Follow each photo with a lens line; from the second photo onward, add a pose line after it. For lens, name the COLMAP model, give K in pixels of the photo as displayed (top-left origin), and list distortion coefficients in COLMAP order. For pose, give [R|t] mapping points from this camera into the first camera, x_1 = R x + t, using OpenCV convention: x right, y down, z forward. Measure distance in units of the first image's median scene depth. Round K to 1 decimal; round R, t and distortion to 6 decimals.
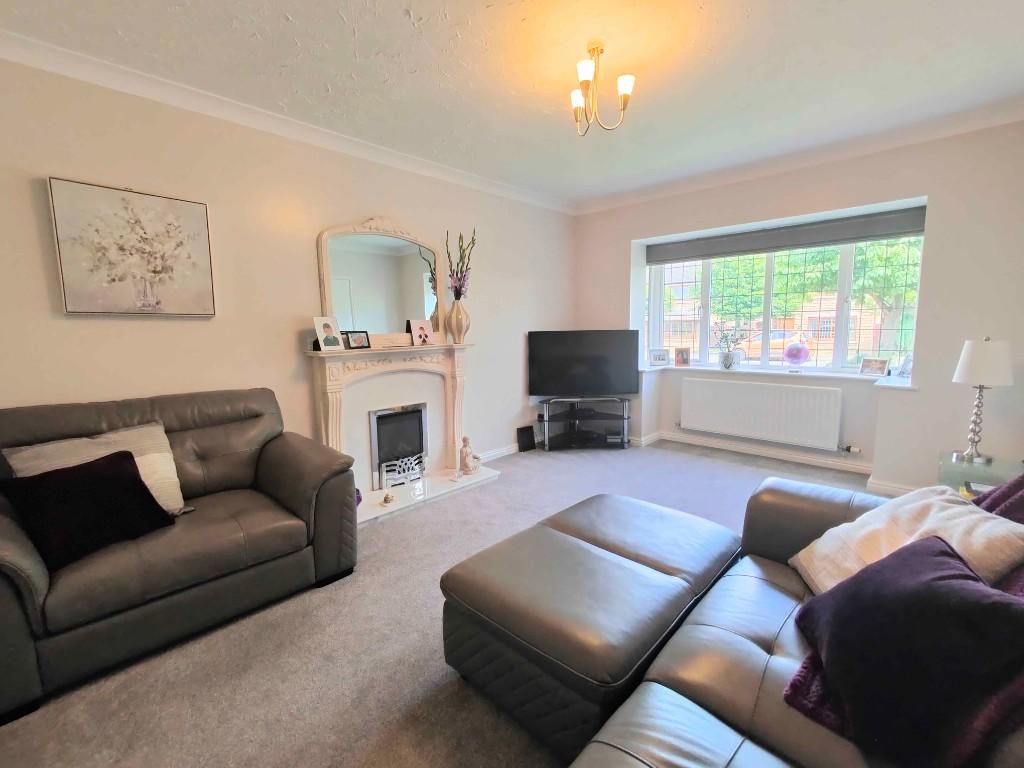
lens RADIAL K [[449.9, 0, 508.5], [0, 449.9, 384.4], [0, 0, 1]] dist [0.009384, -0.000247]
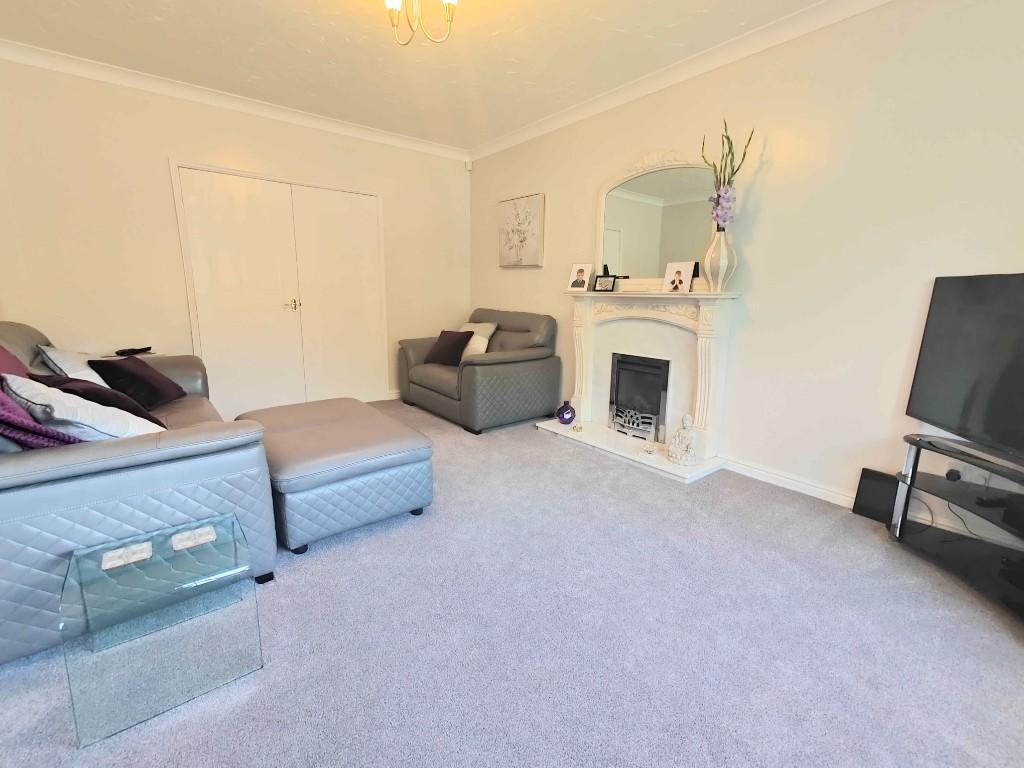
lens RADIAL K [[449.9, 0, 509.9], [0, 449.9, 378.9], [0, 0, 1]] dist [0.009384, -0.000247]
pose [[-0.121075, 0.213026, -0.969516, 0.701779], [-0.130416, 0.964821, 0.228281, -0.083493], [0.984039, 0.154079, -0.089033, 0.793360]]
